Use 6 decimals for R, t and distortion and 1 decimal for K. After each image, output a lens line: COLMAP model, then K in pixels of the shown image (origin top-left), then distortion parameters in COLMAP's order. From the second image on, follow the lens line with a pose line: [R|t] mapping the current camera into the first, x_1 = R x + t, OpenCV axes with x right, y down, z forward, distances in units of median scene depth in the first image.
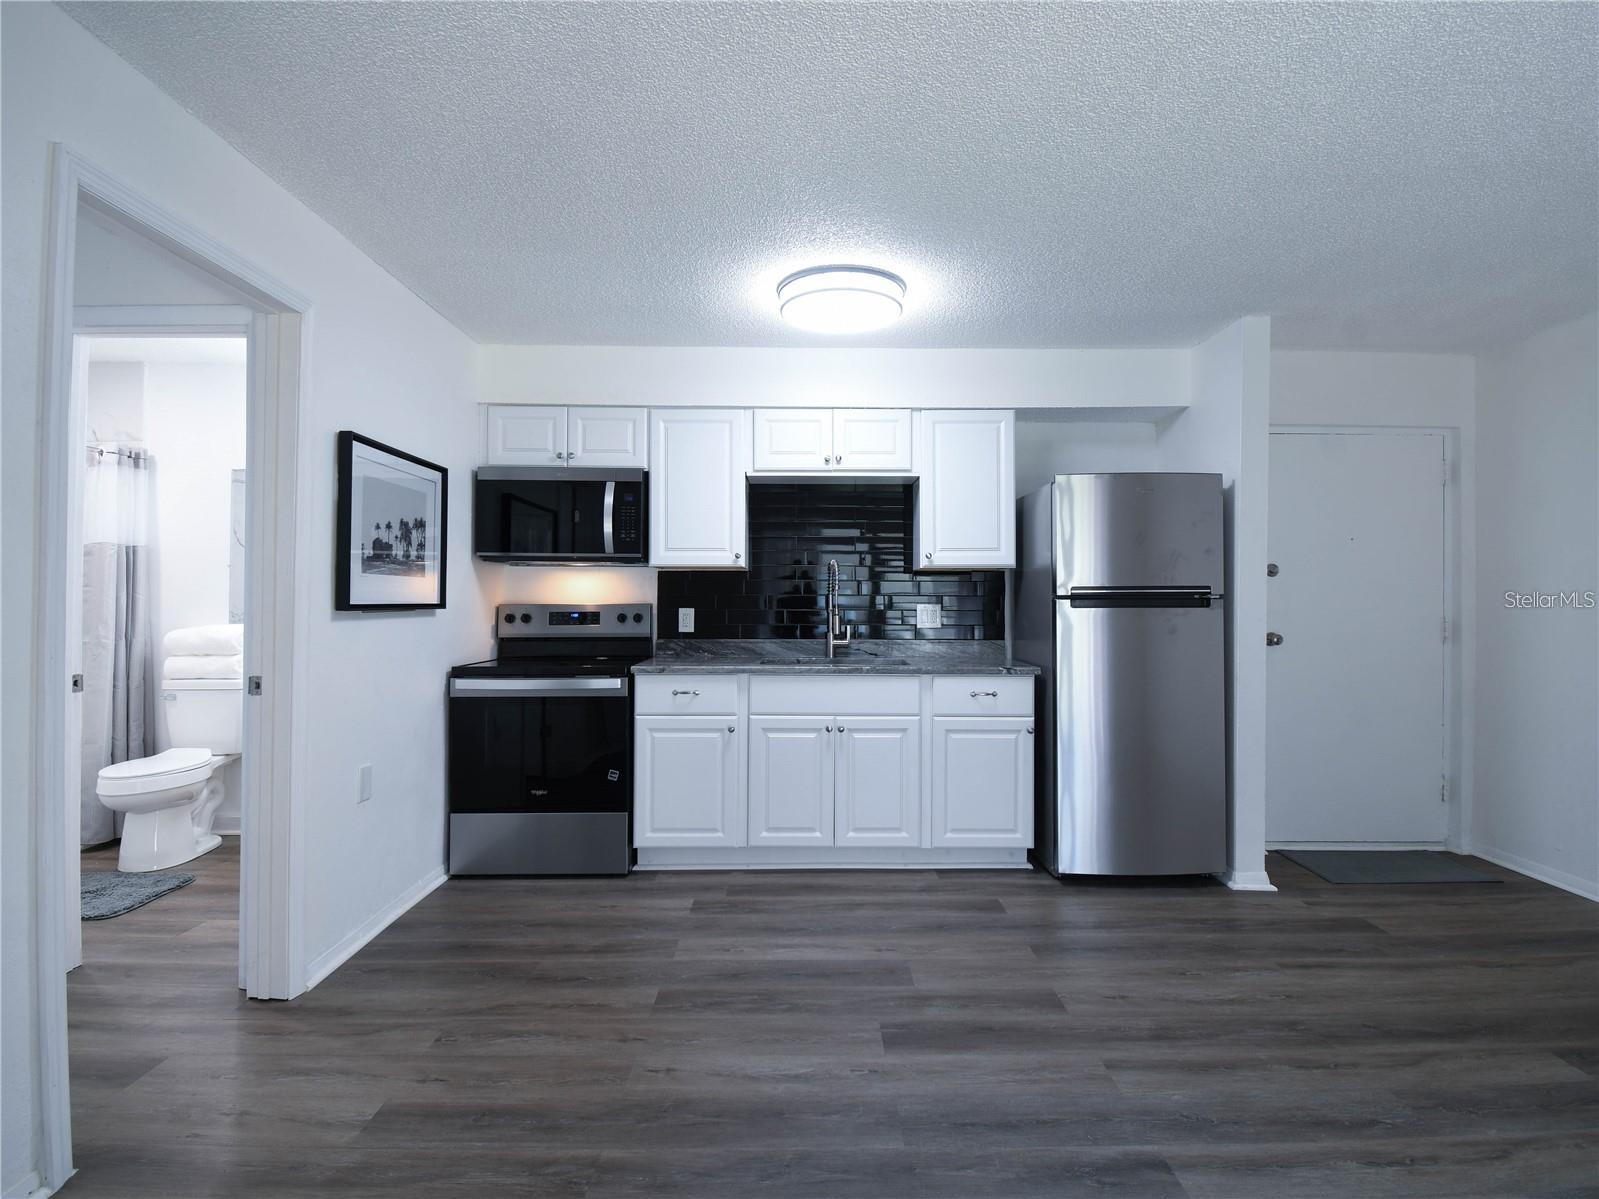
lens RADIAL K [[785.4, 0, 808.3], [0, 785.4, 589.3], [0, 0, 1]] dist [0.012558, -0.020791]
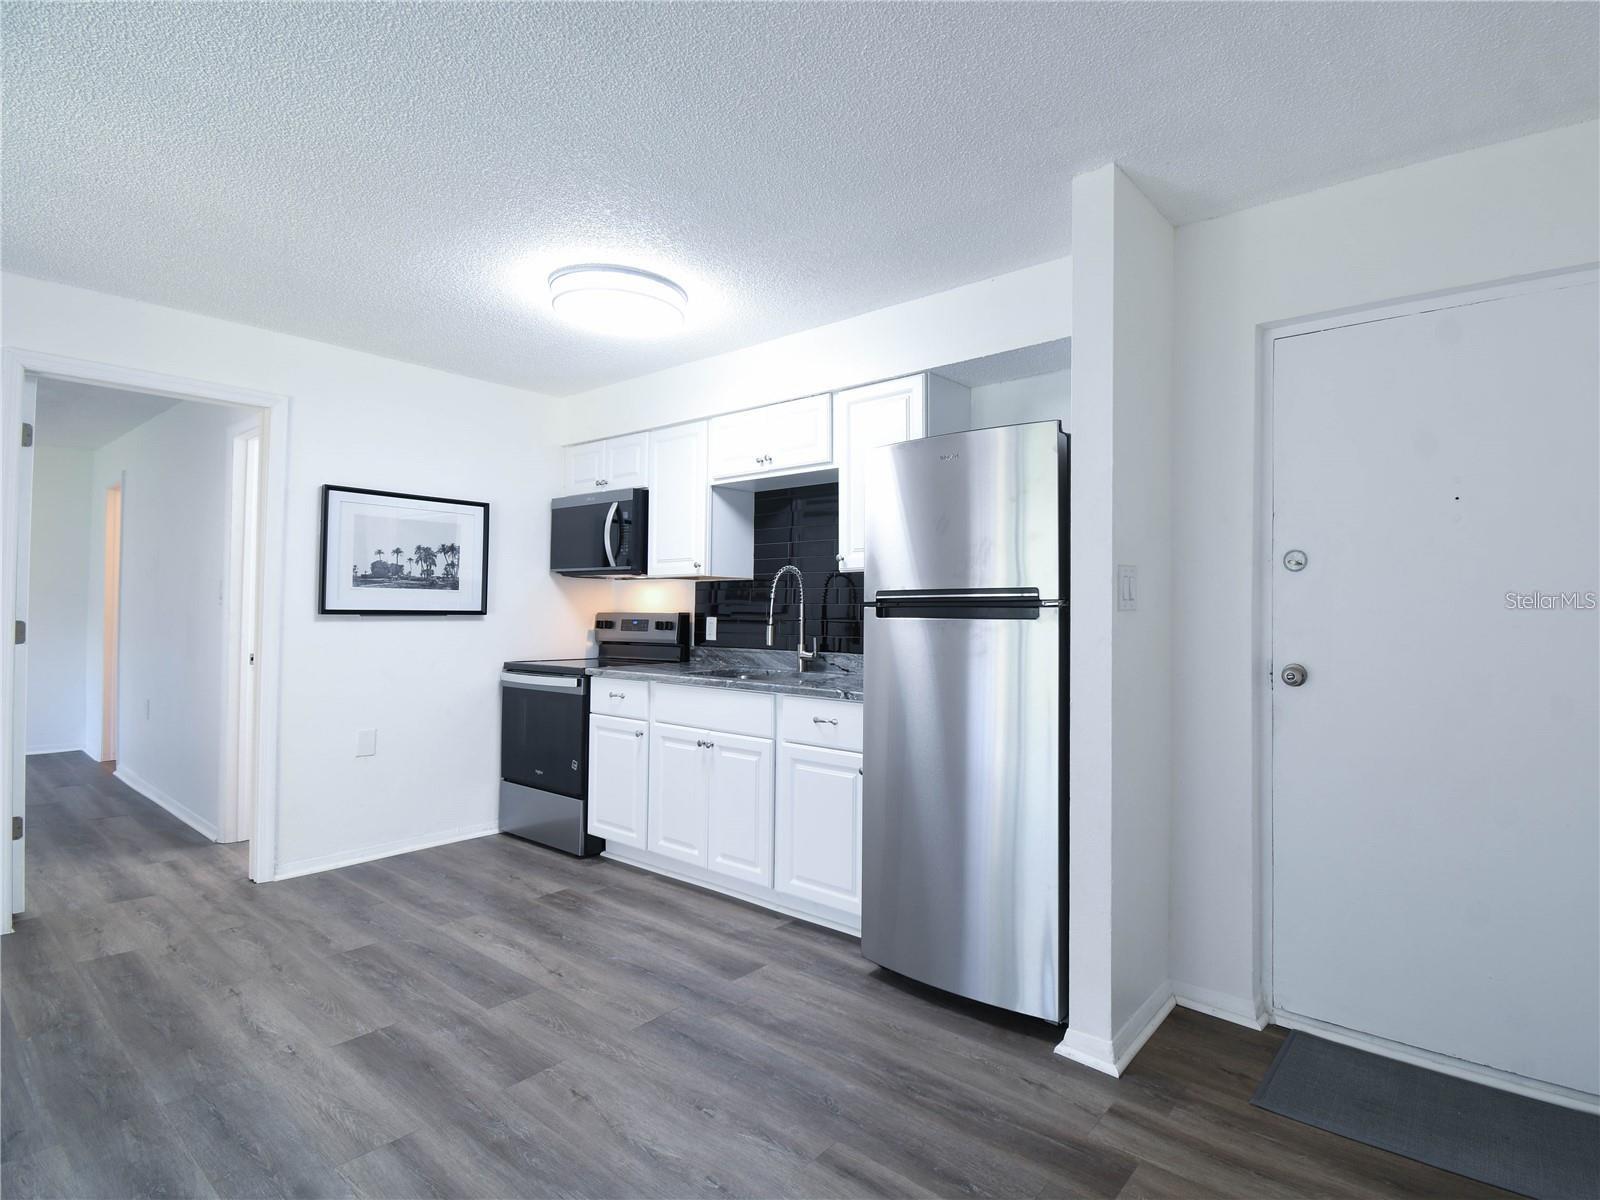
lens RADIAL K [[785.9, 0, 885.5], [0, 785.9, 592.3], [0, 0, 1]] dist [0.012558, -0.020791]
pose [[0.800862, -0.011956, -0.598730, 0.803717], [0.001893, 0.999846, -0.017434, 0.011766], [0.598846, 0.012829, 0.800761, 0.378777]]
